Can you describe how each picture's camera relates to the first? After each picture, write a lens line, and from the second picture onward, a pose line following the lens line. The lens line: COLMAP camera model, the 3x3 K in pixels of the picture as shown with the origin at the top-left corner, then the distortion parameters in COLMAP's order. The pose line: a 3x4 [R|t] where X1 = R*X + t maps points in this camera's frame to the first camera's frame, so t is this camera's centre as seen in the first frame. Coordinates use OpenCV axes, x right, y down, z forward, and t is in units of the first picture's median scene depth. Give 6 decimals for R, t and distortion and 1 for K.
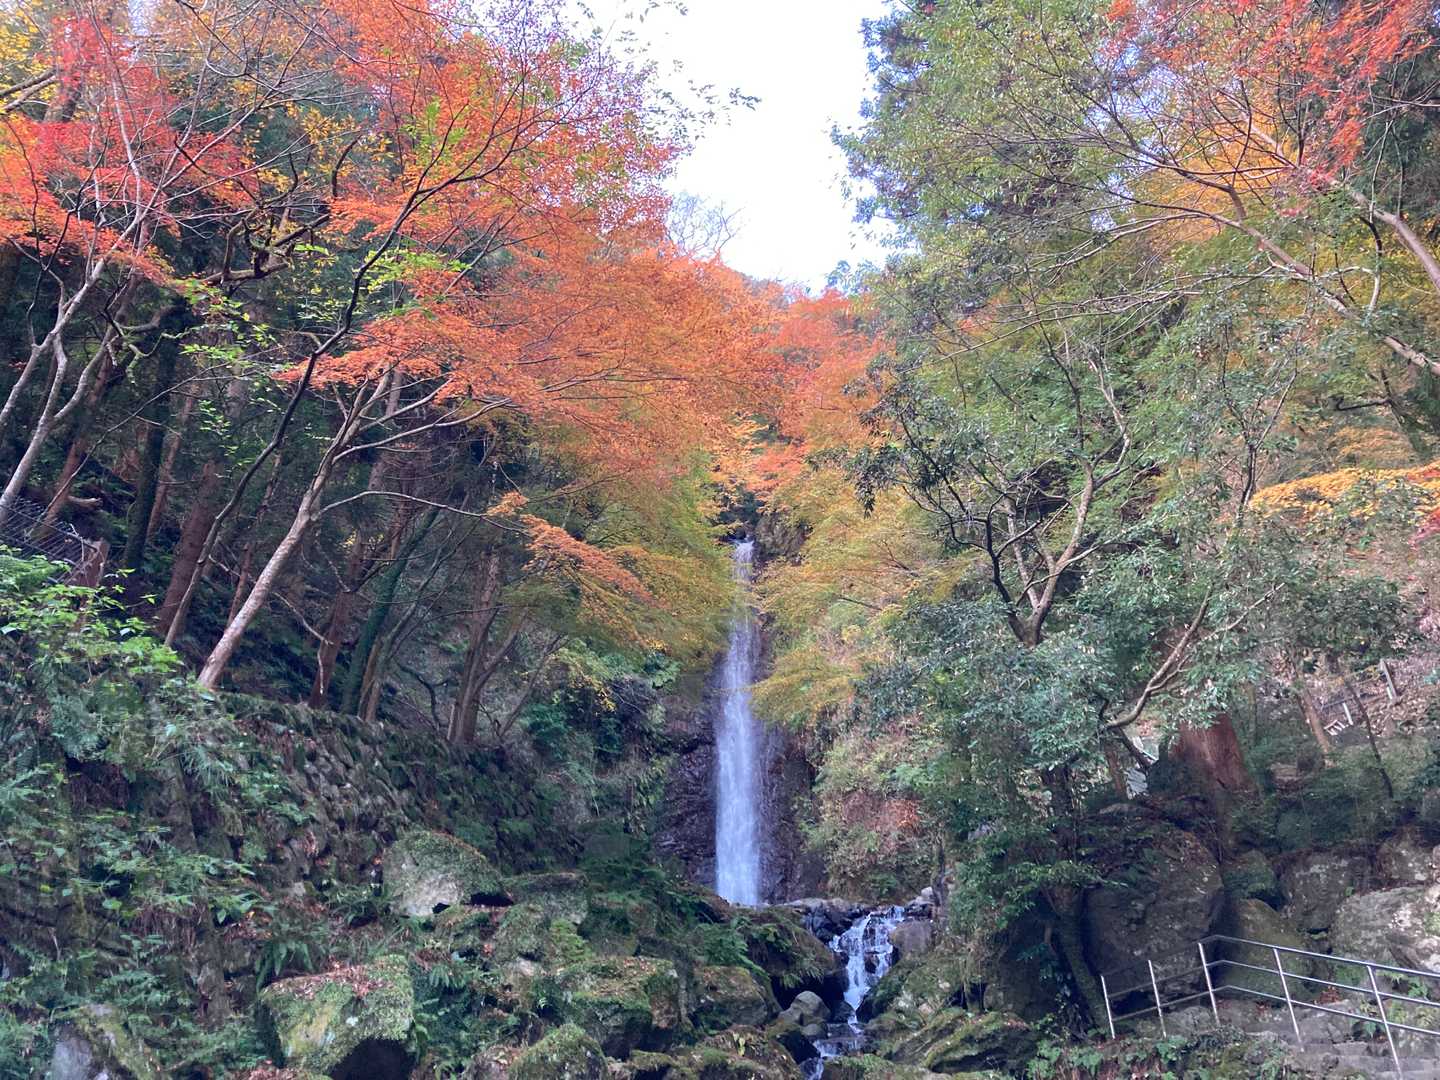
lens RADIAL K [[1190.2, 0, 720.0], [0, 1190.2, 540.0], [0, 0, 1]] dist [0.003604, 0.002970]
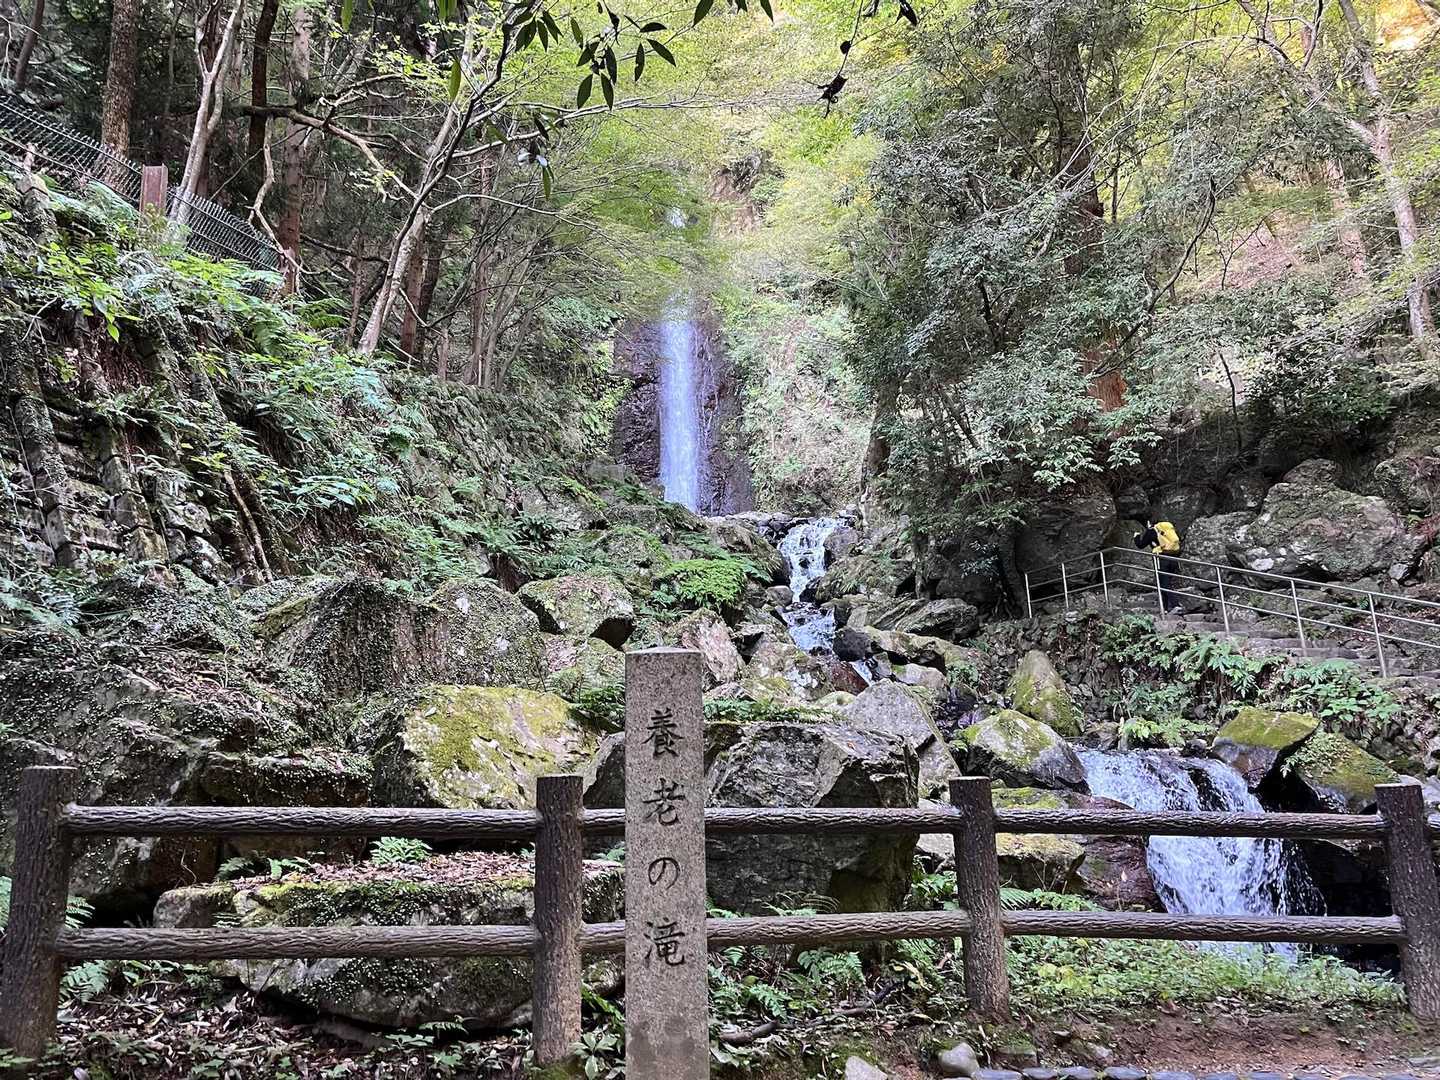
lens RADIAL K [[1094.6, 0, 717.0], [0, 1094.6, 561.5], [0, 0, 1]] dist [0.055019, 0.000803]
pose [[0.995721, -0.007477, 0.092108, -0.096852], [-0.024009, 0.941564, 0.335979, -0.047259], [-0.089238, -0.336752, 0.937355, -0.114121]]
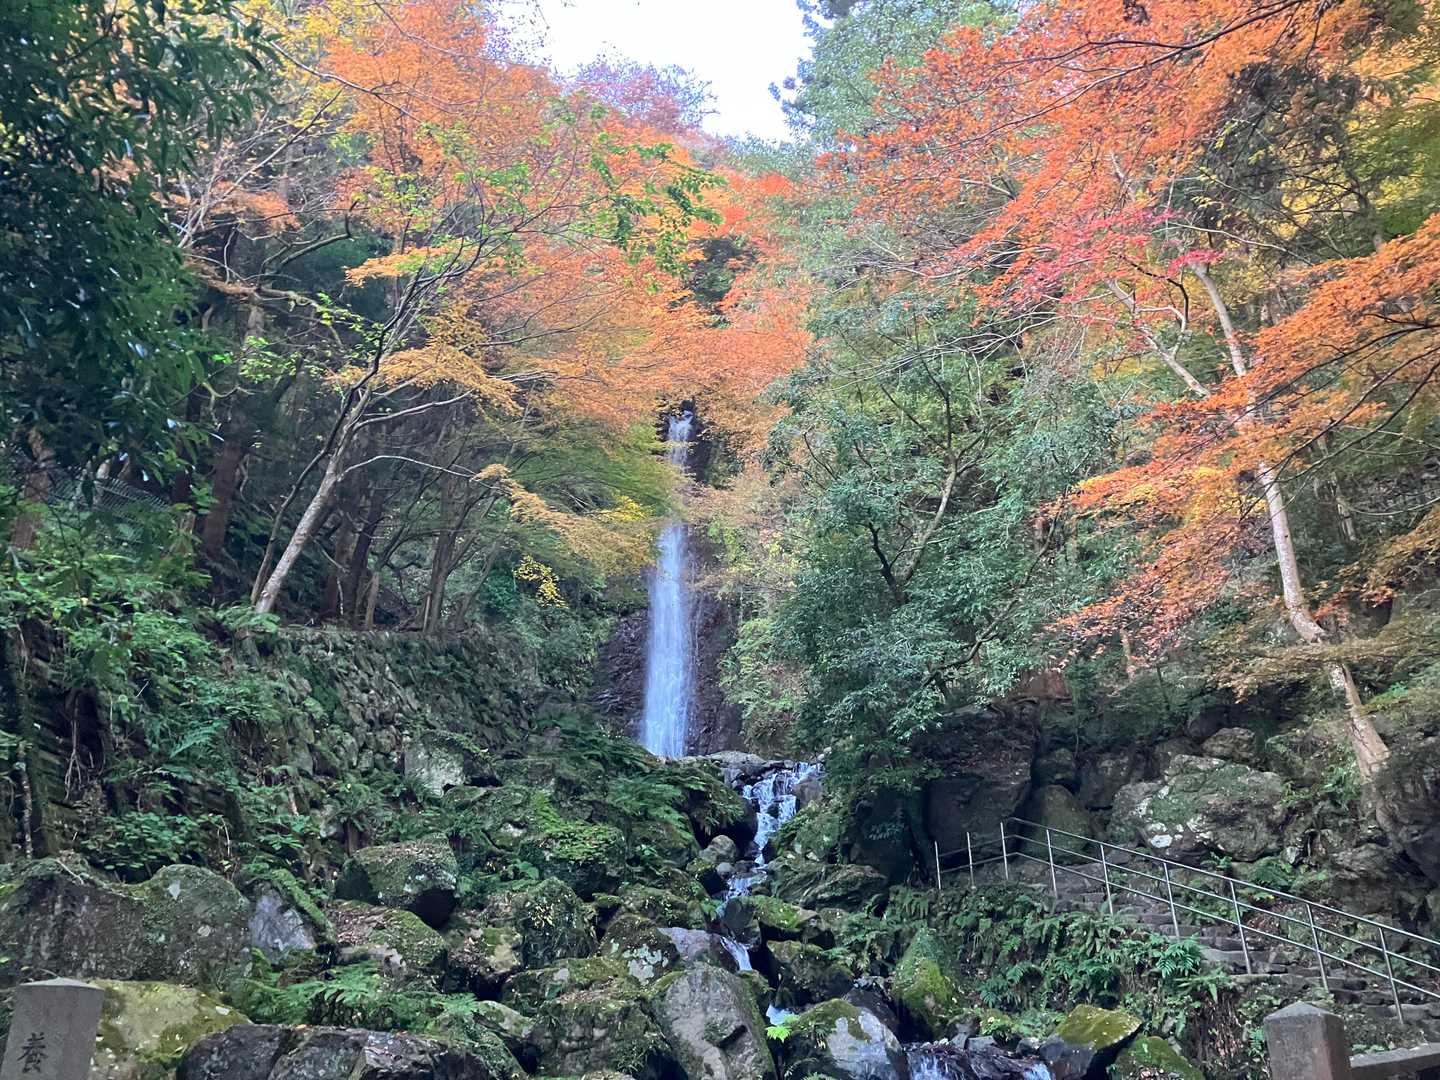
lens RADIAL K [[1190.2, 0, 720.0], [0, 1190.2, 540.0], [0, 0, 1]] dist [0.003604, 0.002970]
pose [[0.997872, 0.030648, 0.057547, -0.007951], [-0.038081, 0.990401, 0.132873, -0.084898], [-0.052923, -0.134782, 0.989461, -0.165968]]
